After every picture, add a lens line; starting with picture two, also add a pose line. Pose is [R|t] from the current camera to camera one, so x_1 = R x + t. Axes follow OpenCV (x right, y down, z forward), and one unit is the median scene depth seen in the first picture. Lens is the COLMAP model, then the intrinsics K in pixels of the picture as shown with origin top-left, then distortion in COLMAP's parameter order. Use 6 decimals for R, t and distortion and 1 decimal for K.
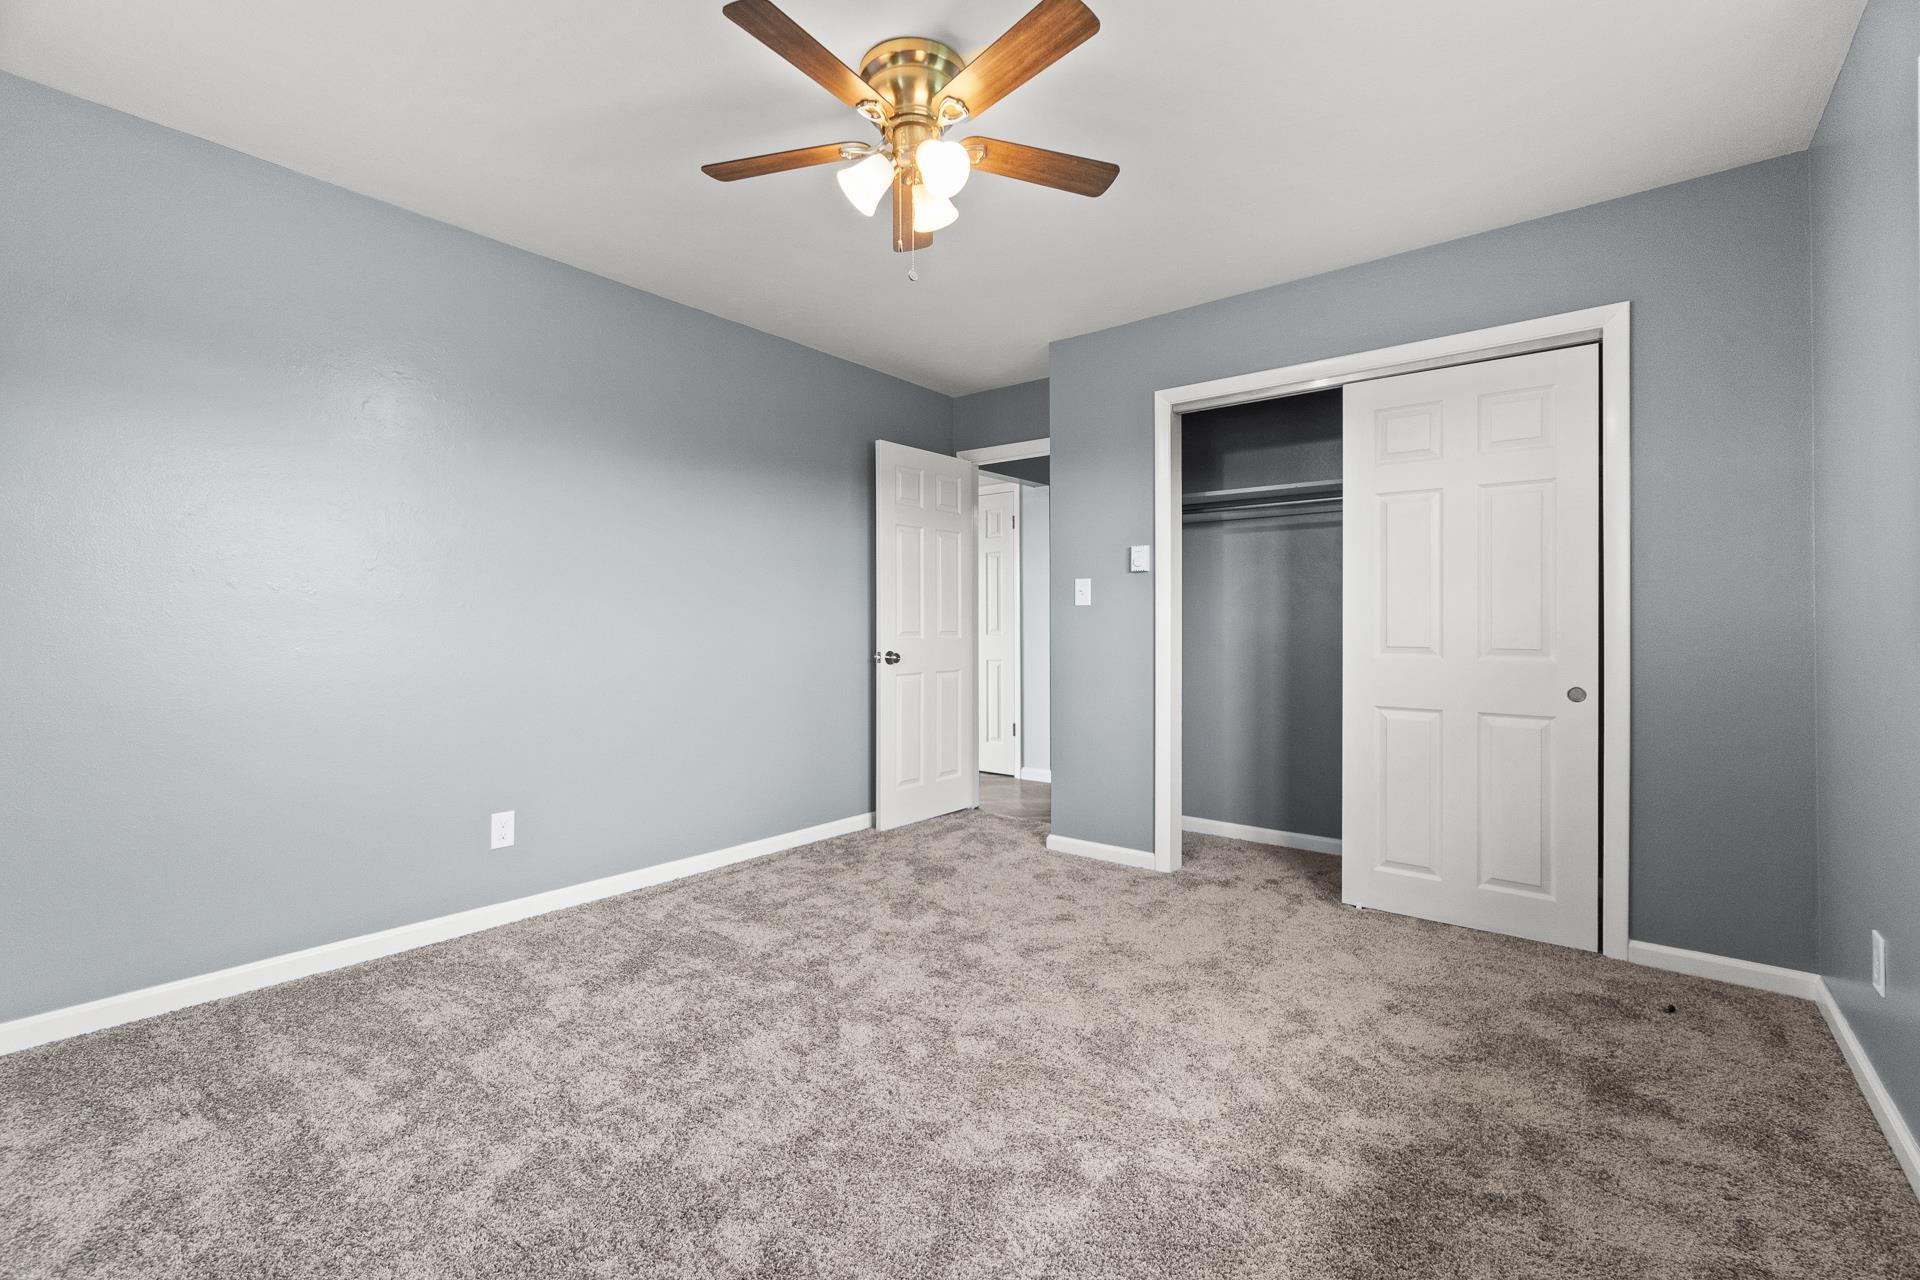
lens RADIAL K [[828.7, 0, 949.7], [0, 828.7, 647.3], [0, 0, 1]] dist [-0.002752, 0.001572]
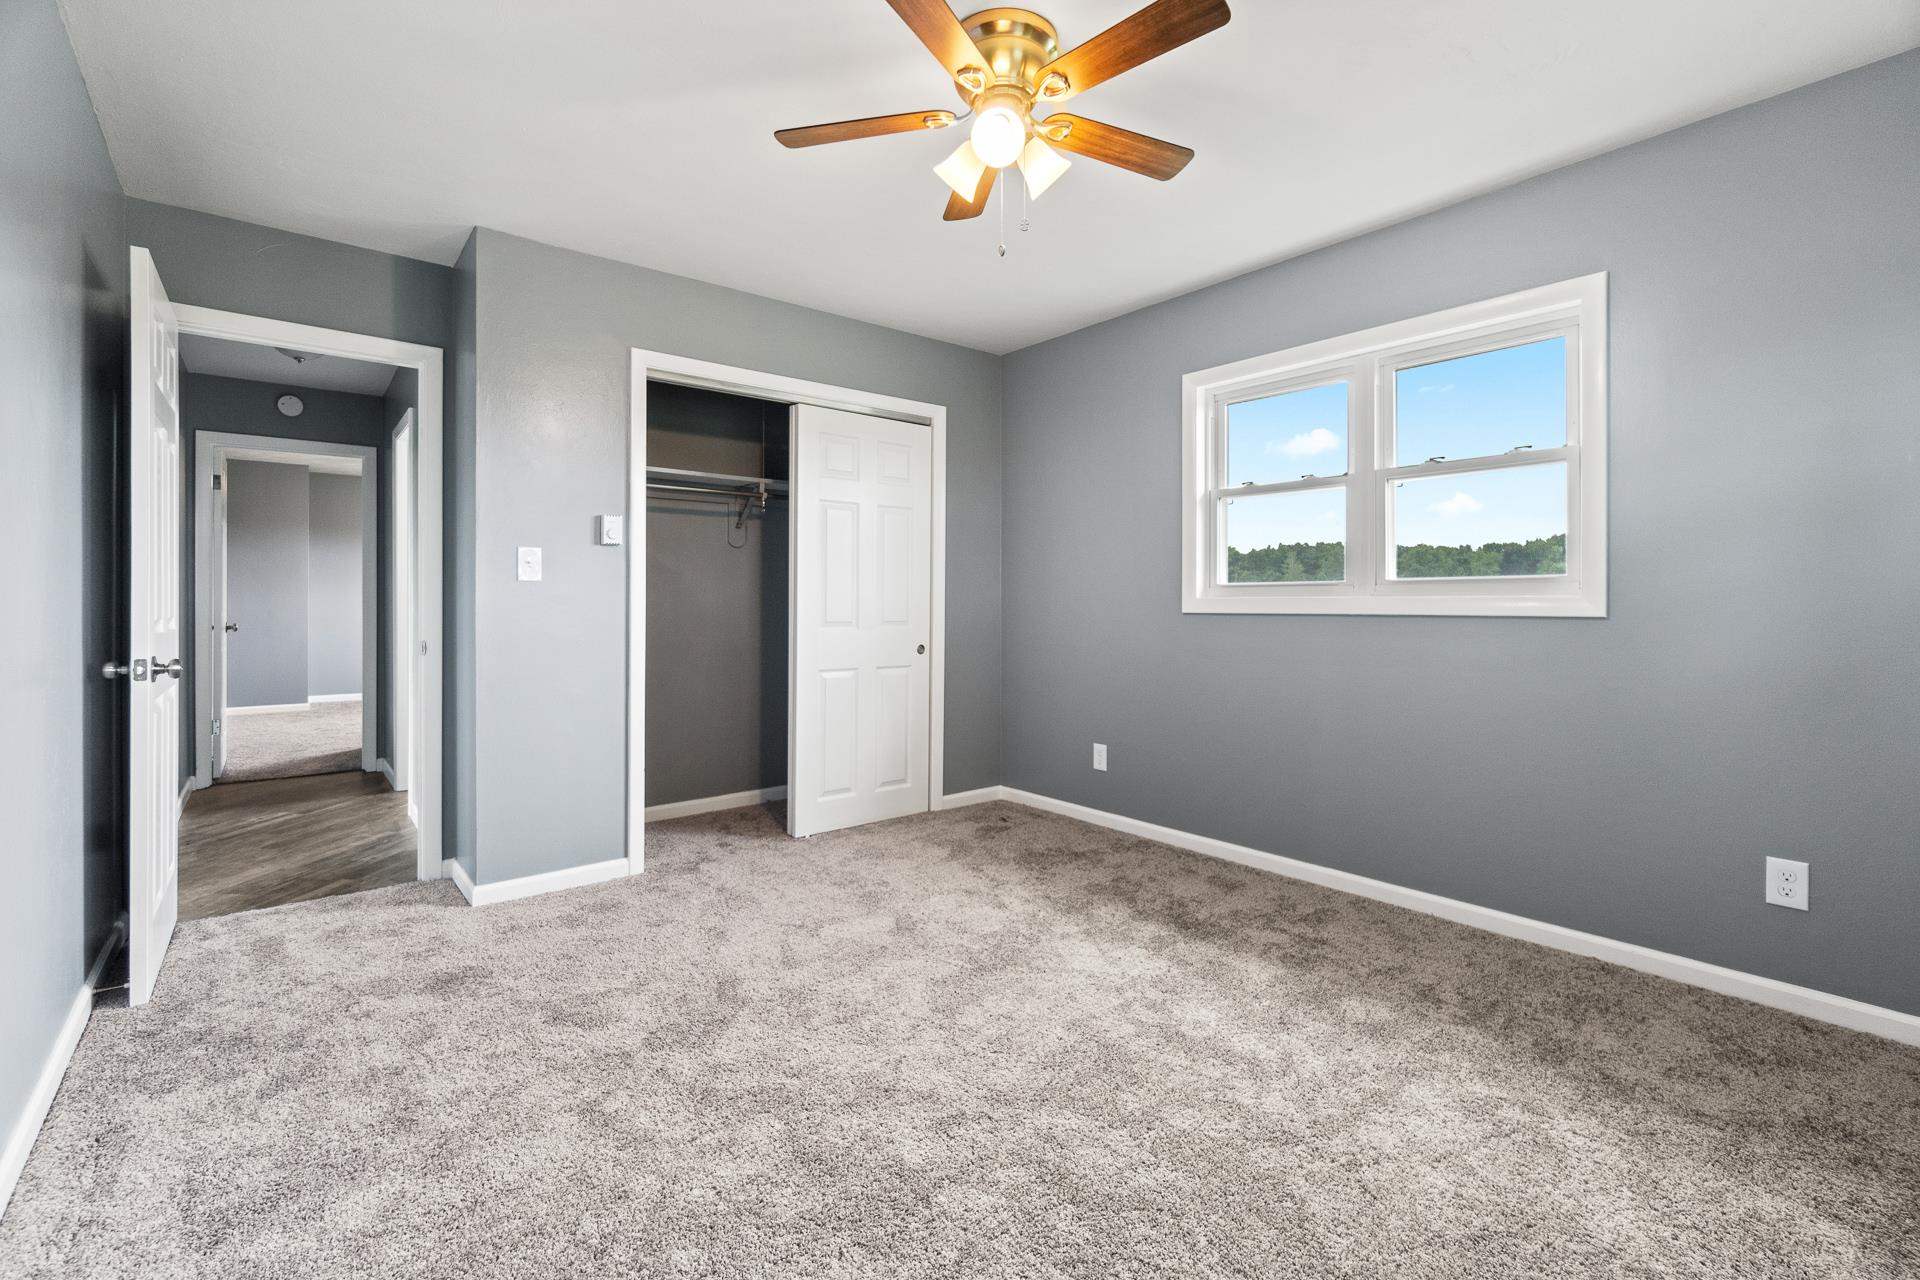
lens RADIAL K [[828.7, 0, 955.9], [0, 828.7, 628.2], [0, 0, 1]] dist [-0.002752, 0.001572]
pose [[0.205216, -0.032612, 0.978173, -0.593340], [0.024072, 0.999311, 0.028266, -0.019754], [-0.978421, 0.017746, 0.205860, 0.487593]]
